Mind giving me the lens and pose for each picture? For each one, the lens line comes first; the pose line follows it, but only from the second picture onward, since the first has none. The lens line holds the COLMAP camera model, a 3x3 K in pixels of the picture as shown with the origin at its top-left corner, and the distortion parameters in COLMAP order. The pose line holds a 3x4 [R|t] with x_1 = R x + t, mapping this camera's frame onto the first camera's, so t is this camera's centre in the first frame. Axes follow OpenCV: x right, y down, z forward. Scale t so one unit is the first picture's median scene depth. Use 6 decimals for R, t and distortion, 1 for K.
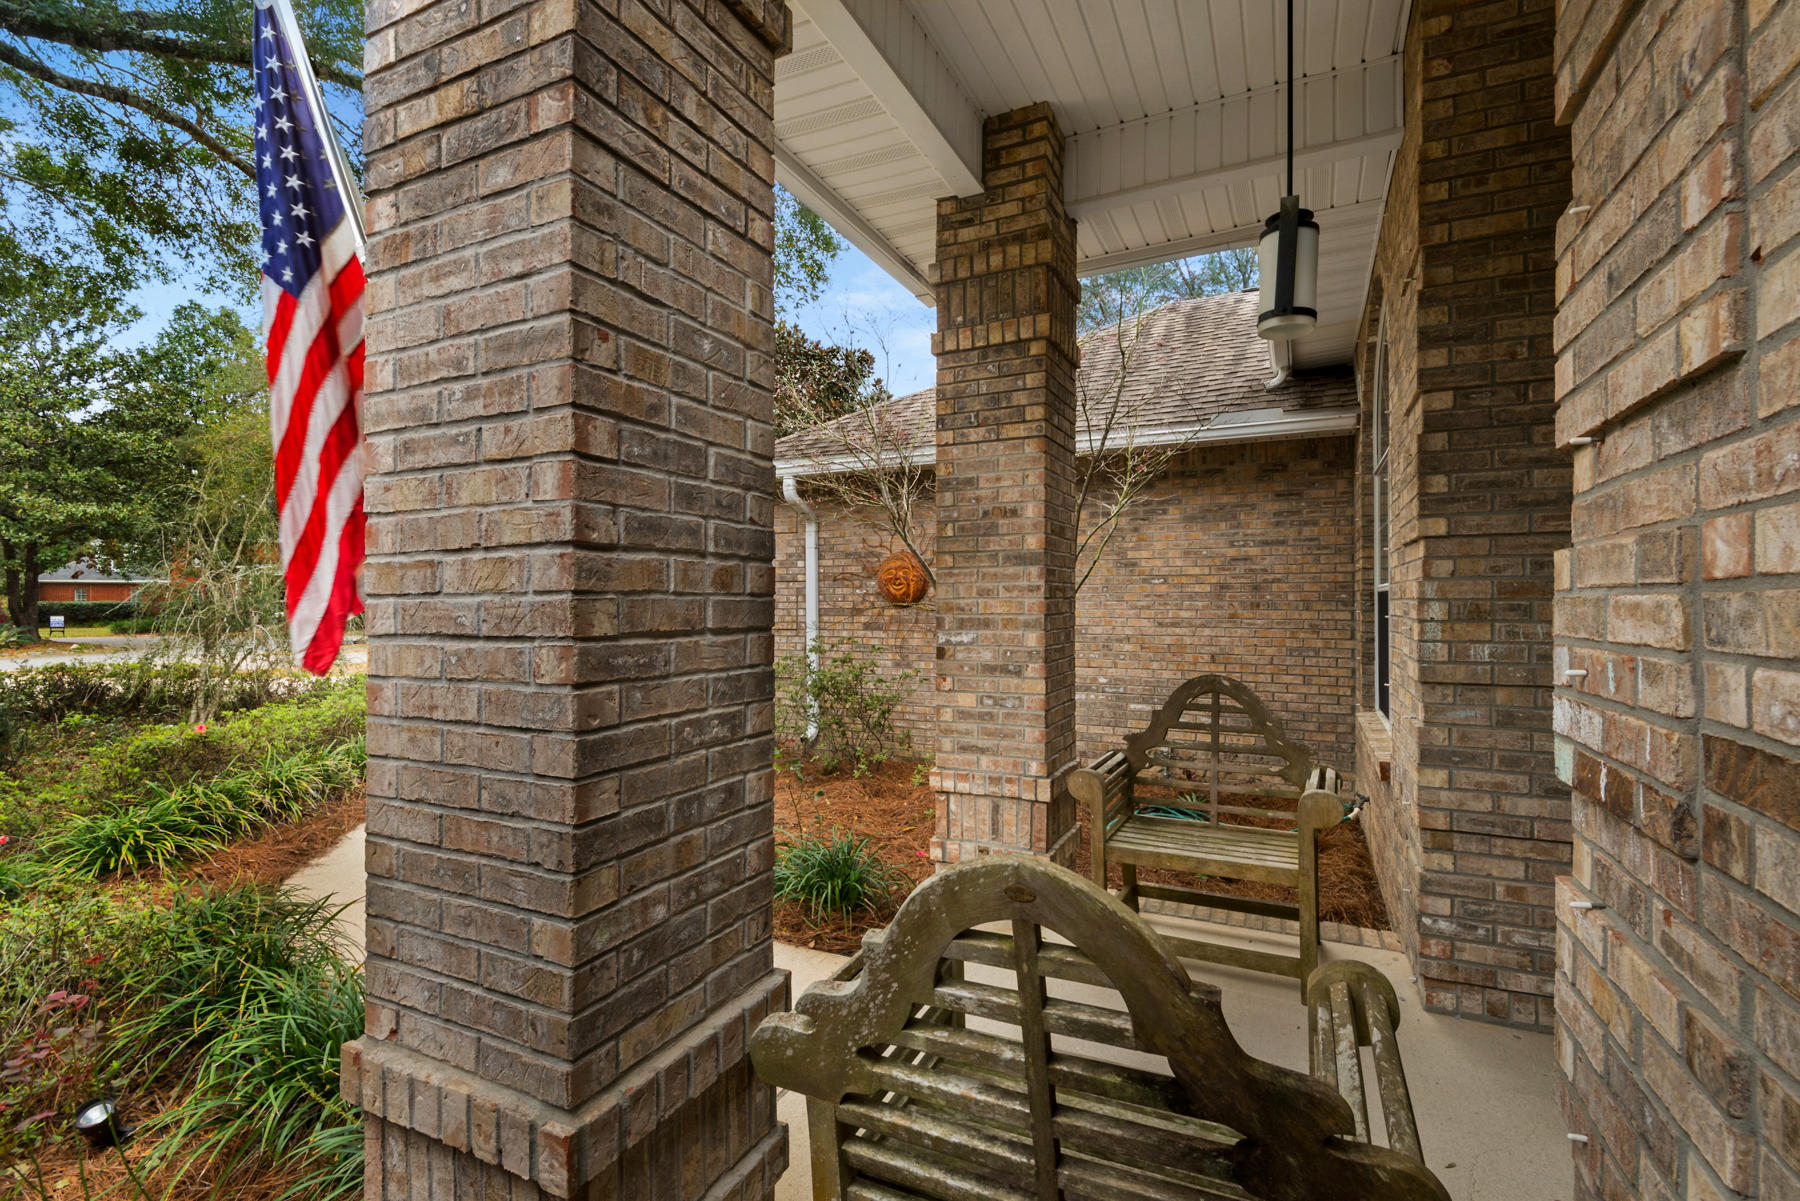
lens RADIAL K [[817.1, 0, 913.3], [0, 817.1, 600.8], [0, 0, 1]] dist [0.012021, -0.005007]
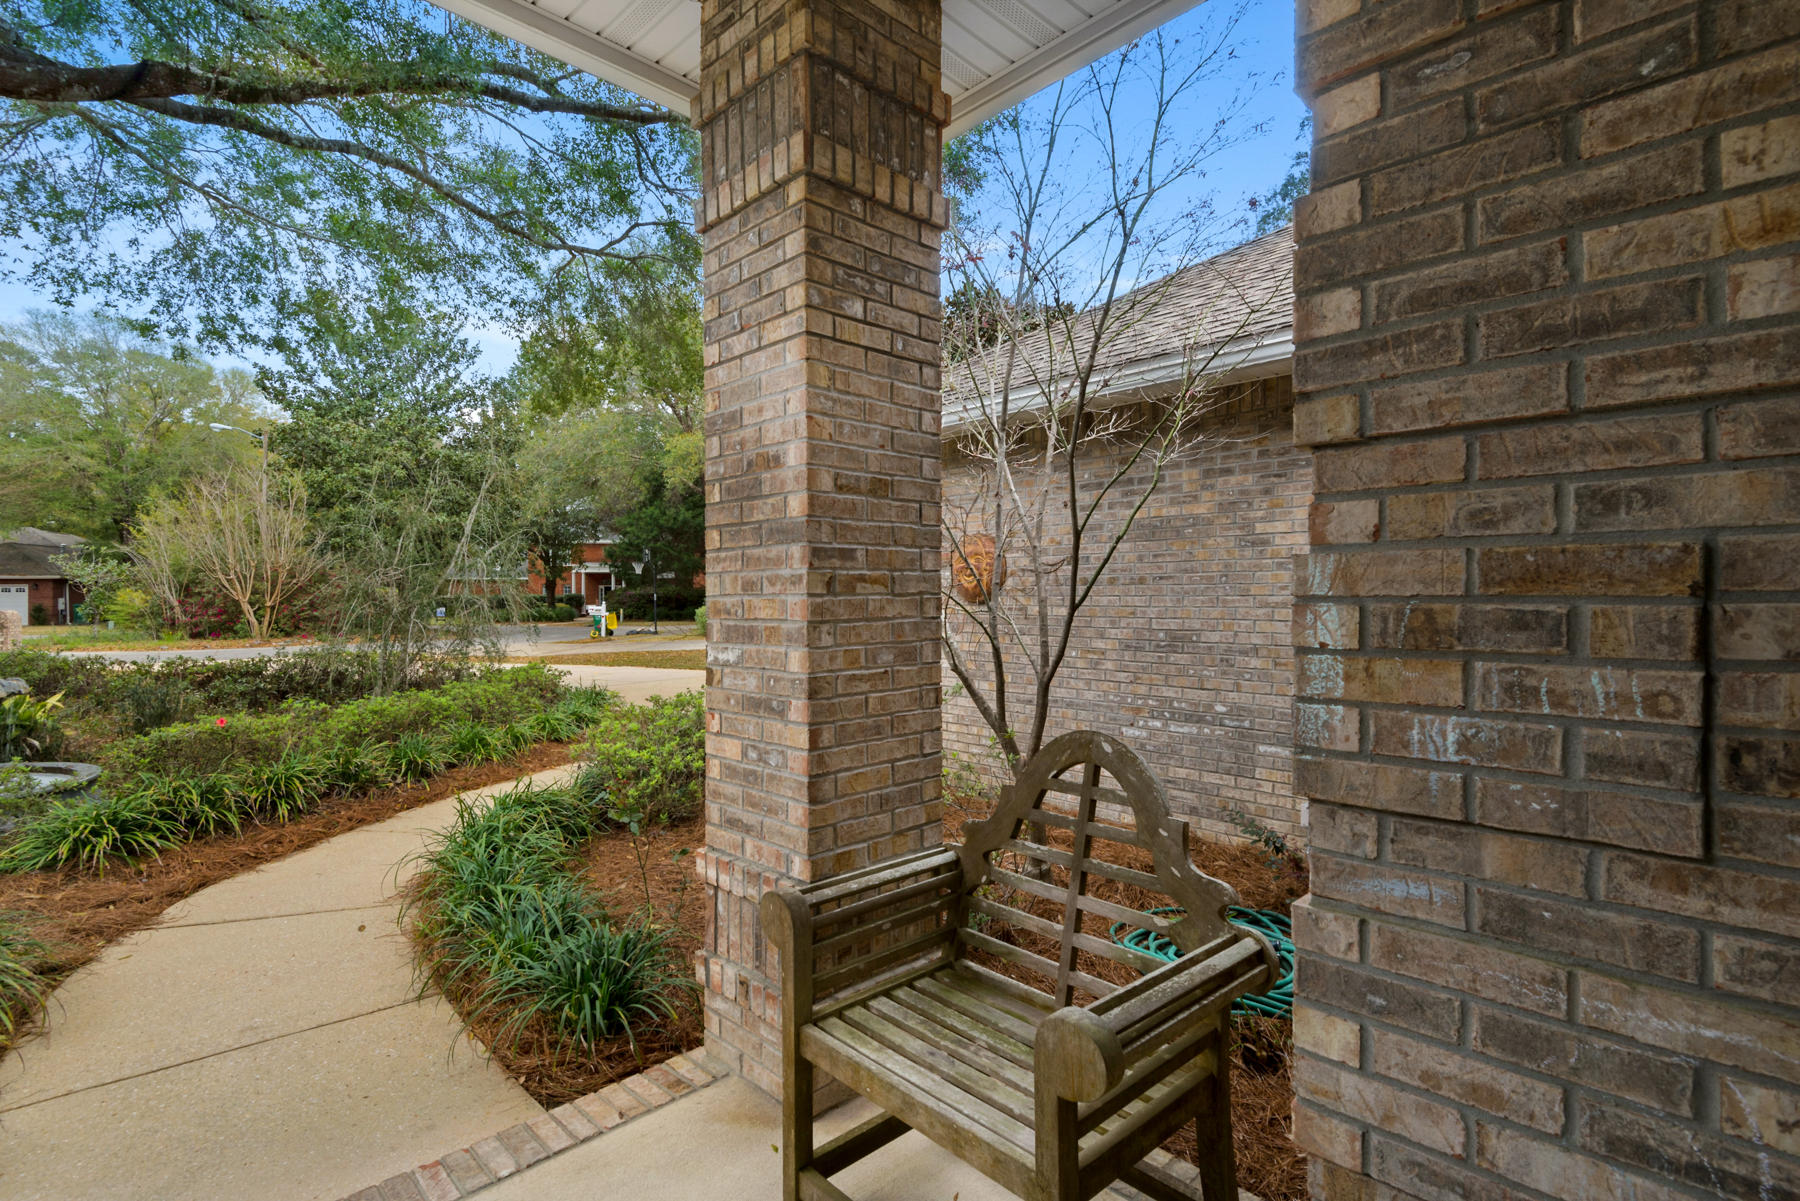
lens RADIAL K [[869.4, 0, 898.3], [0, 869.4, 602.8], [0, 0, 1]] dist [0.022119, -0.017228]
pose [[0.939245, -0.000605, -0.343248, 0.439228], [0.004122, 0.999946, 0.009517, -0.003255], [0.343223, -0.010354, 0.939197, 0.391889]]
